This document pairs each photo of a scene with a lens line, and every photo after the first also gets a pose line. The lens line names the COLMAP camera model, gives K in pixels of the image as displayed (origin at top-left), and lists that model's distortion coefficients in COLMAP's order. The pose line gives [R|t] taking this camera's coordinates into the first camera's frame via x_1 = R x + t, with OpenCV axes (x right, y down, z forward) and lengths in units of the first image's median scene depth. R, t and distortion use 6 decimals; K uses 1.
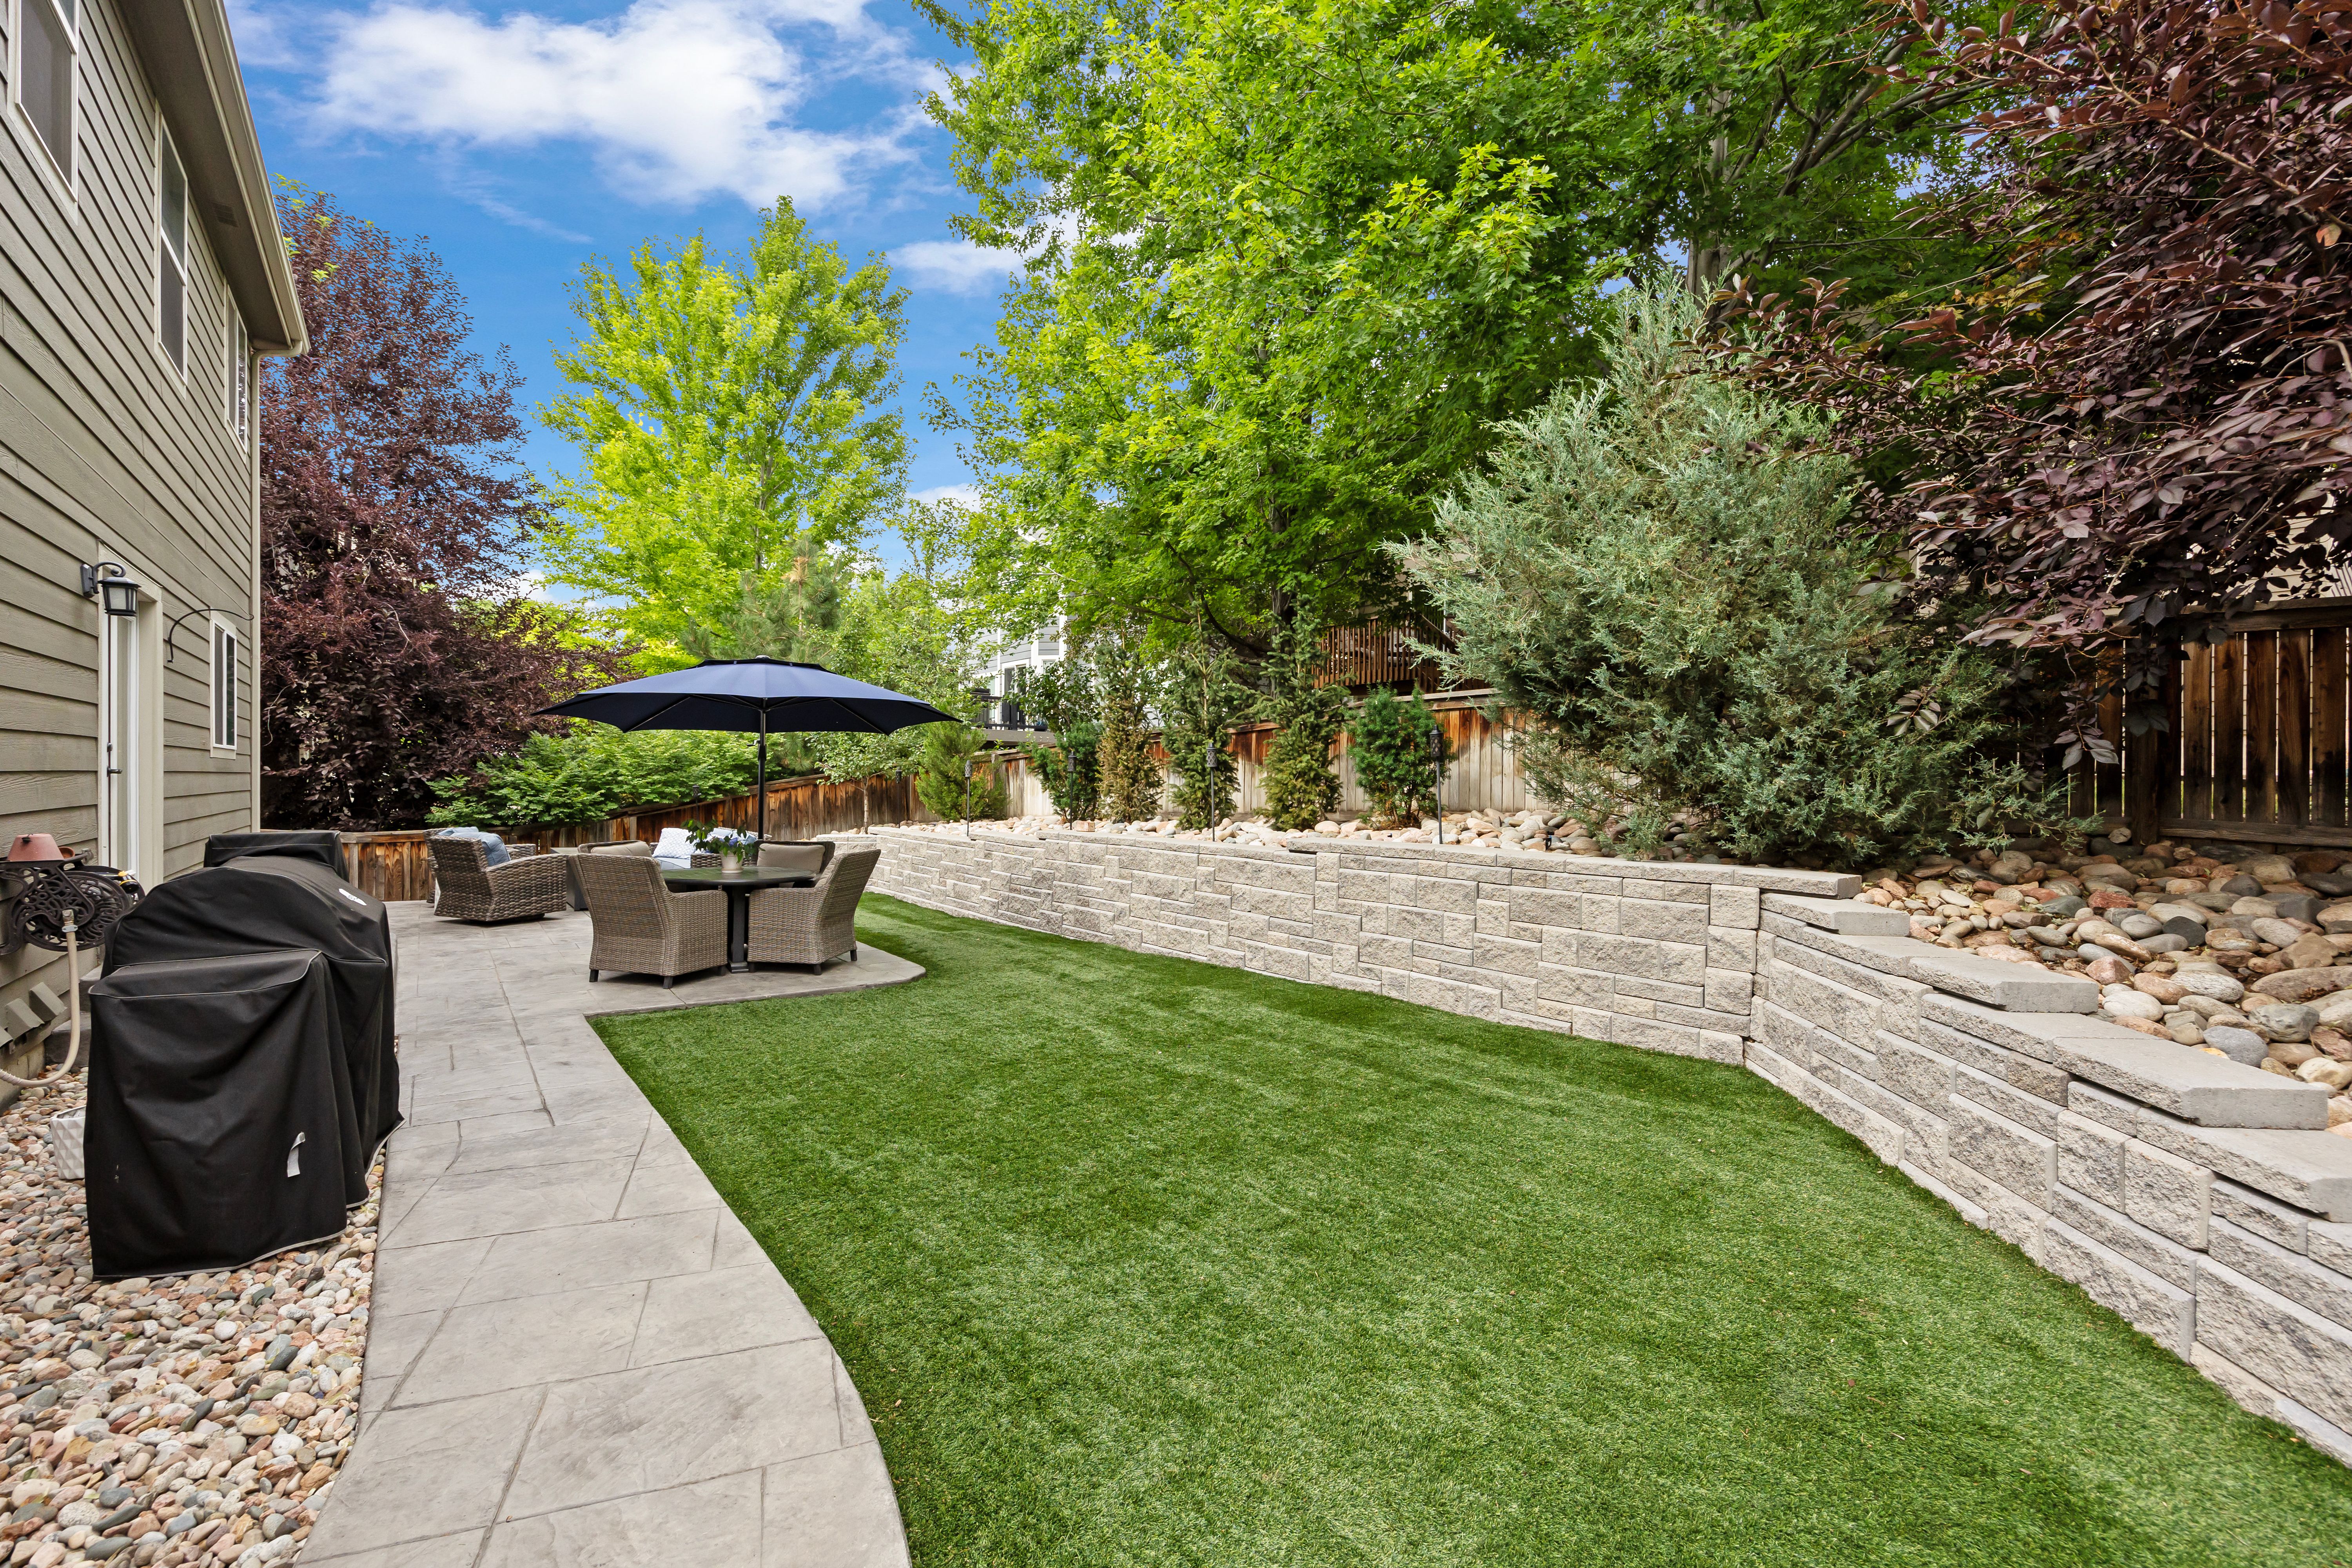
lens RADIAL K [[968.4, 0, 1176.0], [0, 968.4, 784.0], [0, 0, 1]] dist [0.000395, 0.000044]
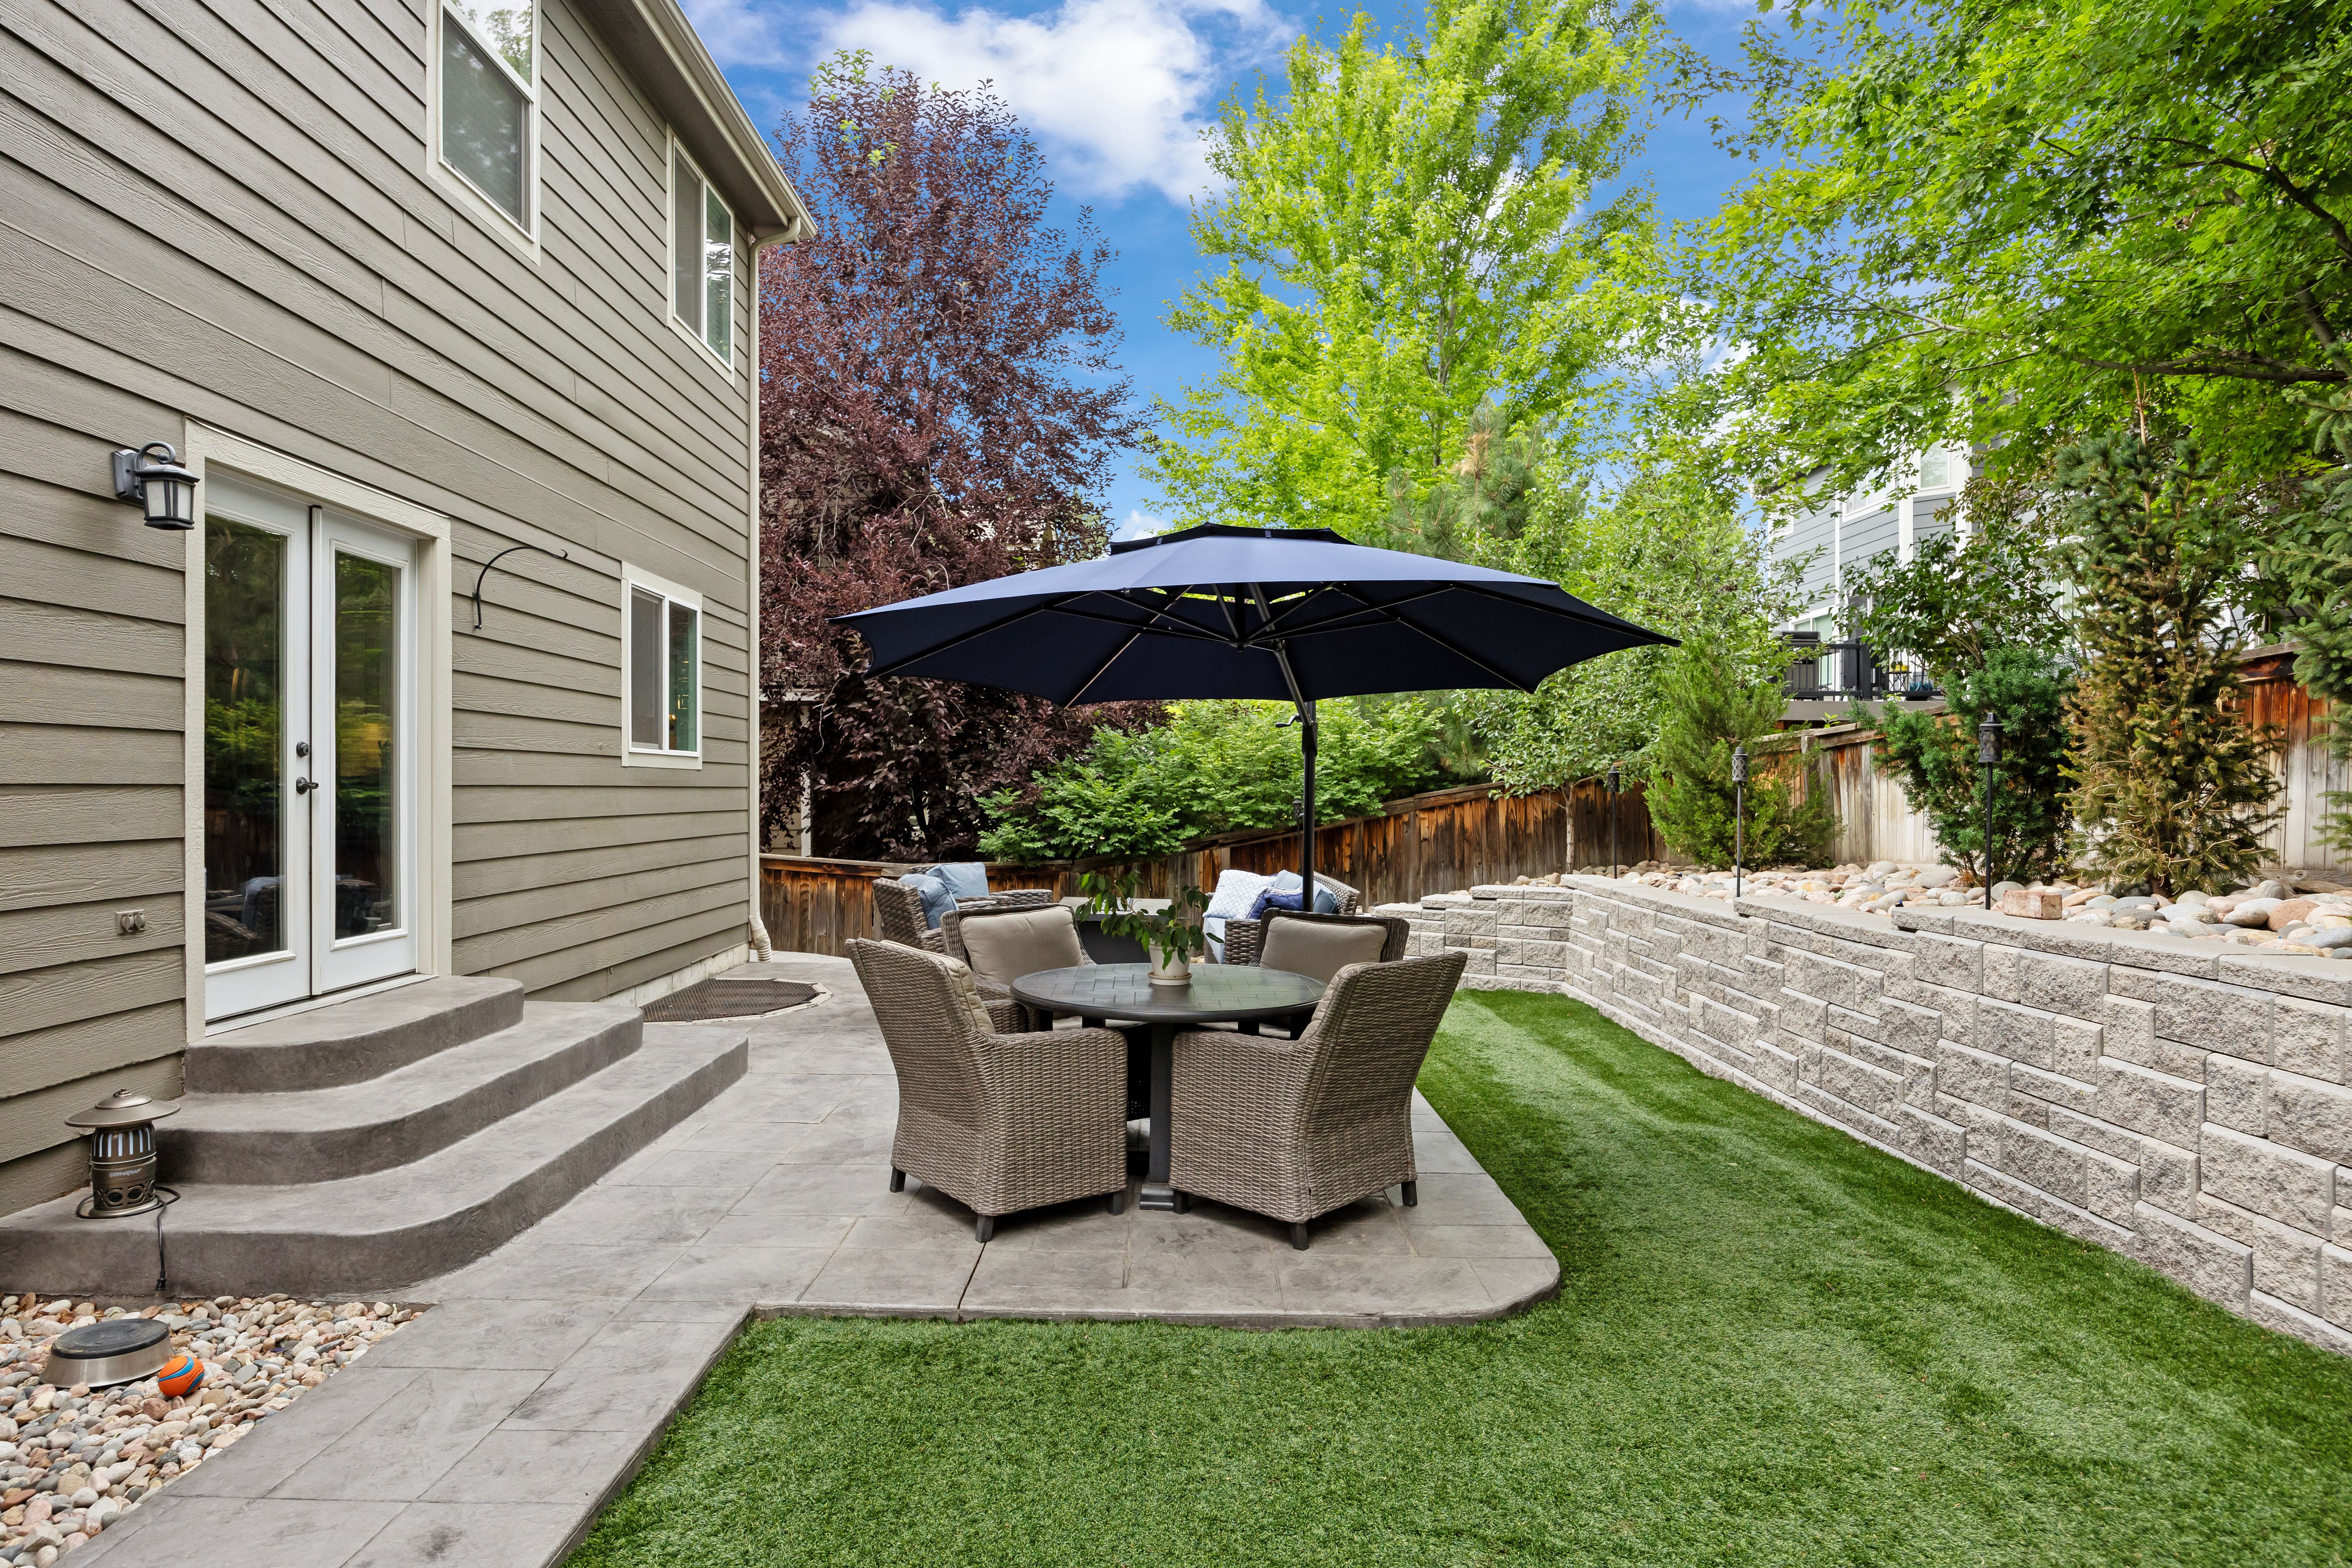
lens RADIAL K [[1324.1, 0, 1178.6], [0, 1324.1, 803.3], [0, 0, 1]] dist [0.000823, -0.000125]
pose [[0.794903, -0.003167, -0.606728, -0.033083], [0.006635, 0.999972, 0.003473, -0.000434], [0.606700, -0.006786, 0.794902, 0.283458]]
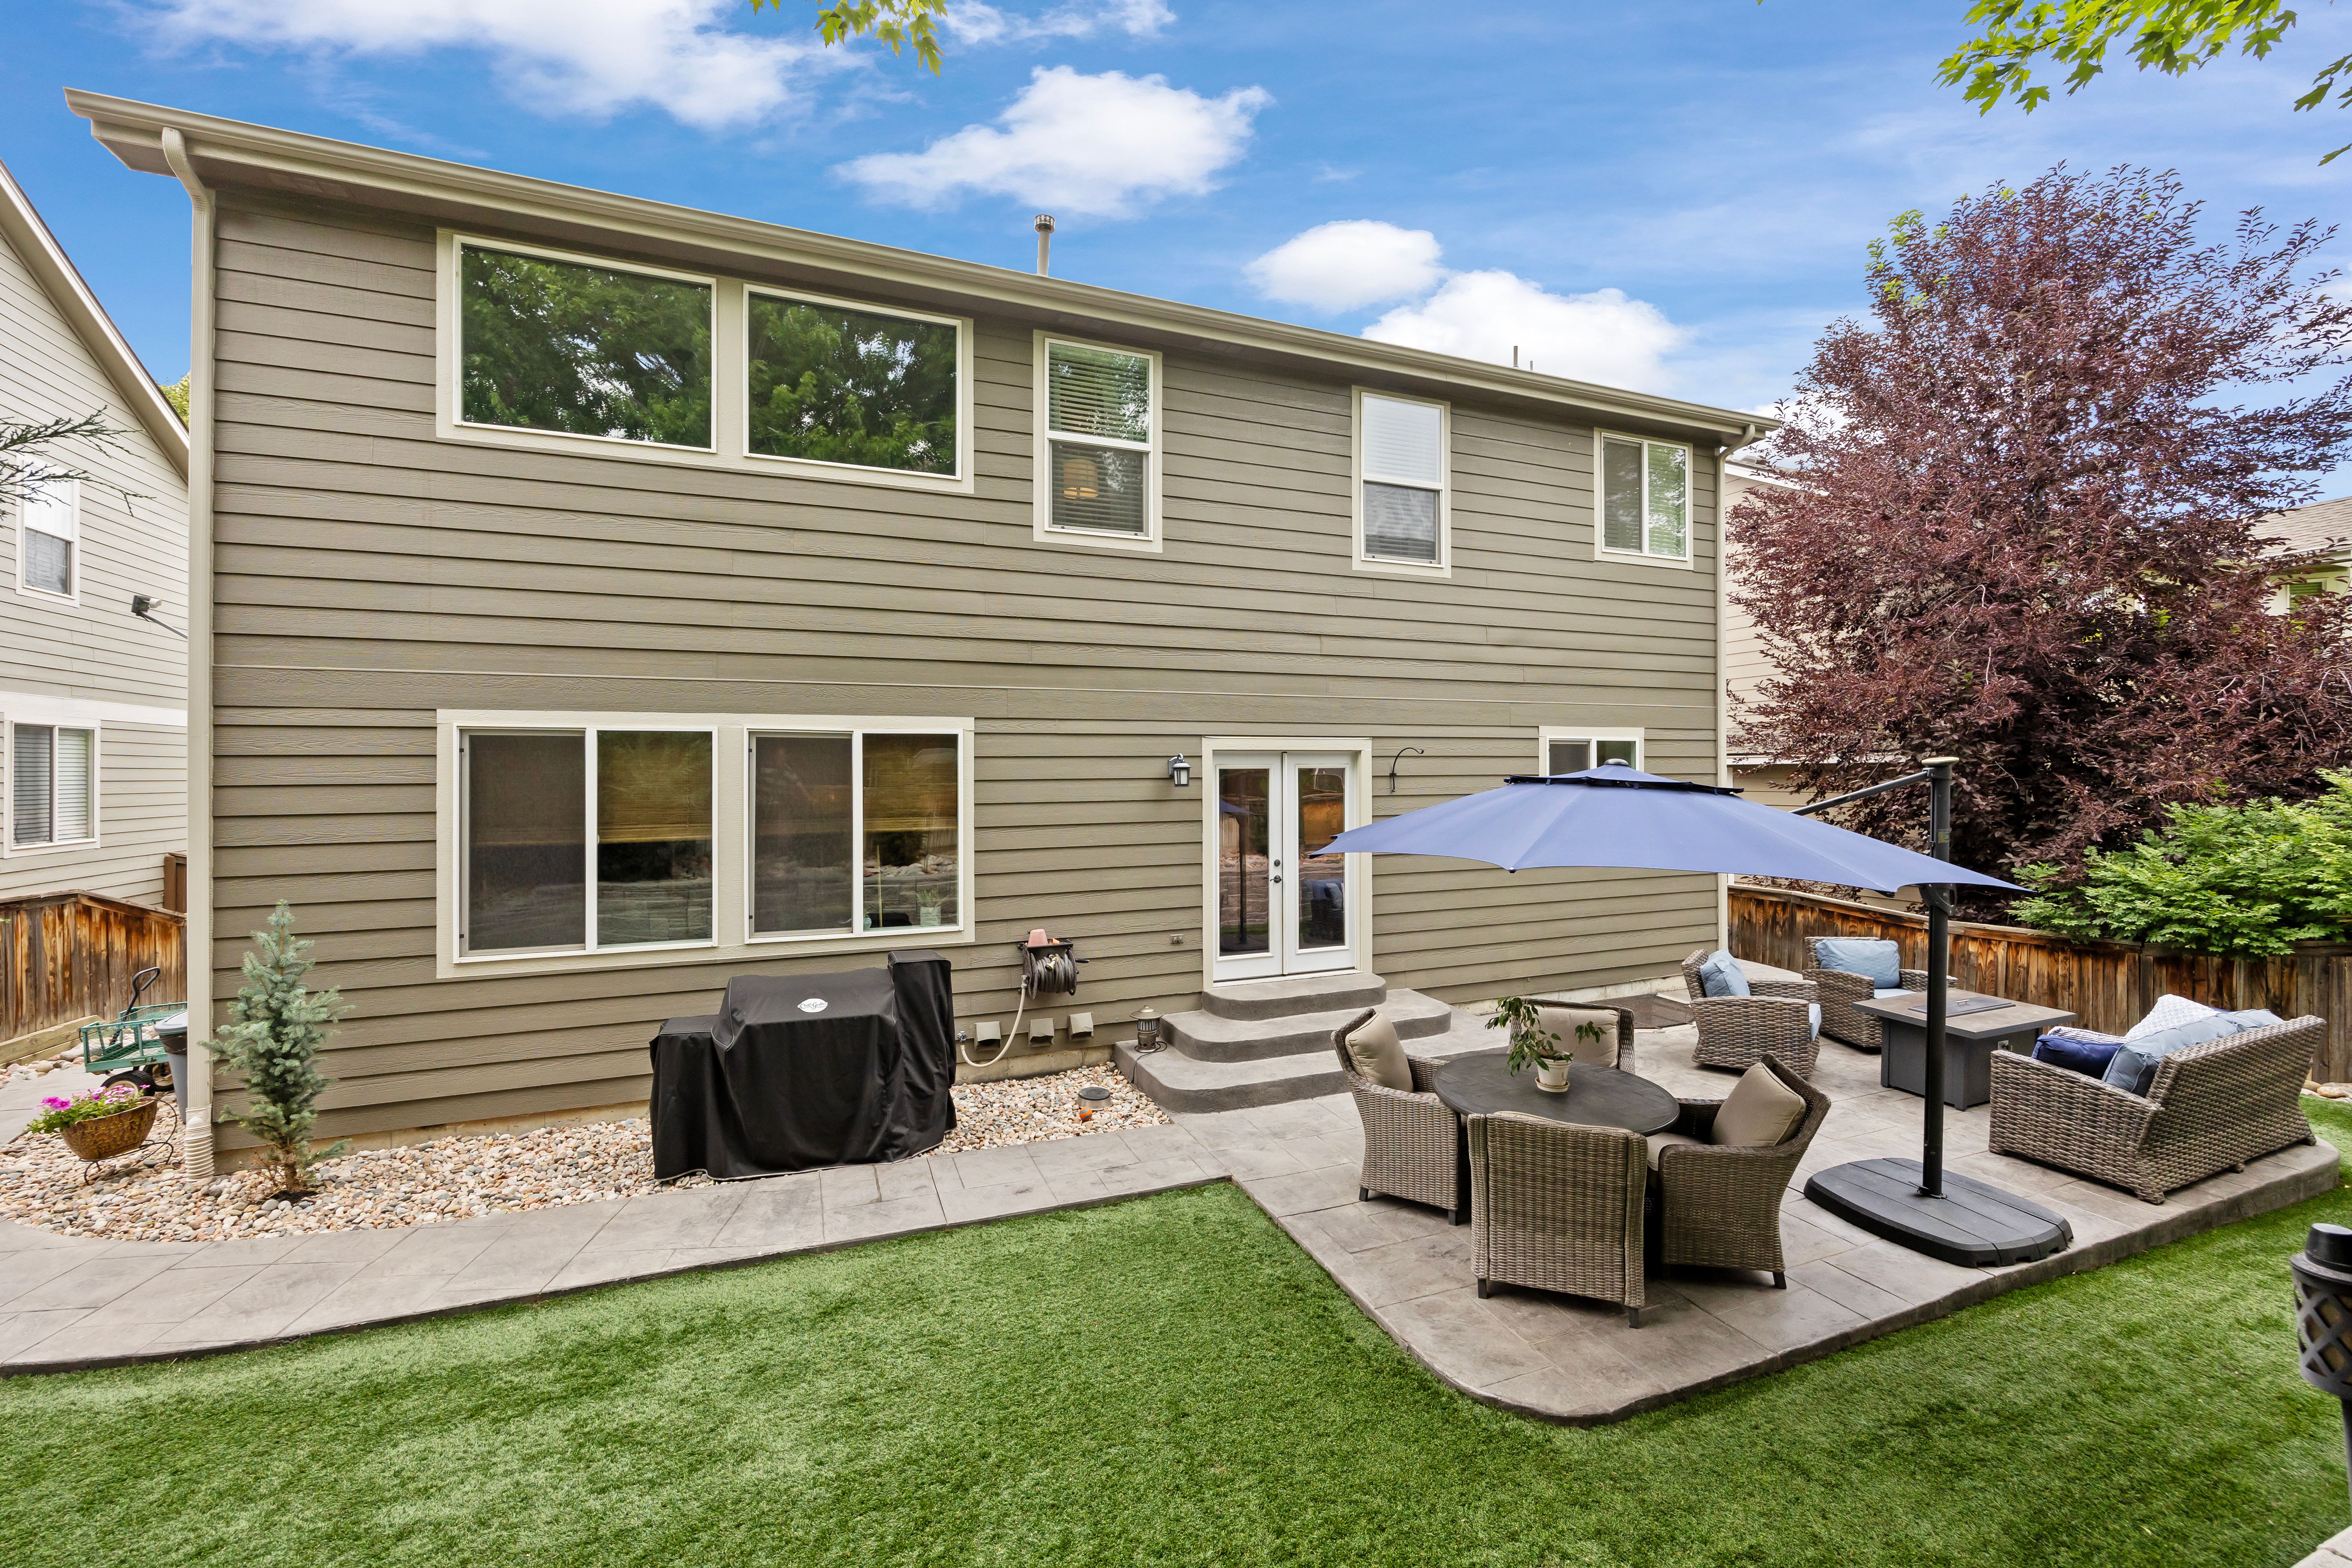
lens RADIAL K [[953.5, 0, 1175.2], [0, 953.5, 776.8], [0, 0, 1]] dist [0.000276, 0.000243]
pose [[-0.273129, -0.002645, -0.961974, 0.149516], [0.001487, 0.999994, -0.003172, -0.073418], [0.961976, -0.002297, -0.273124, 0.551079]]
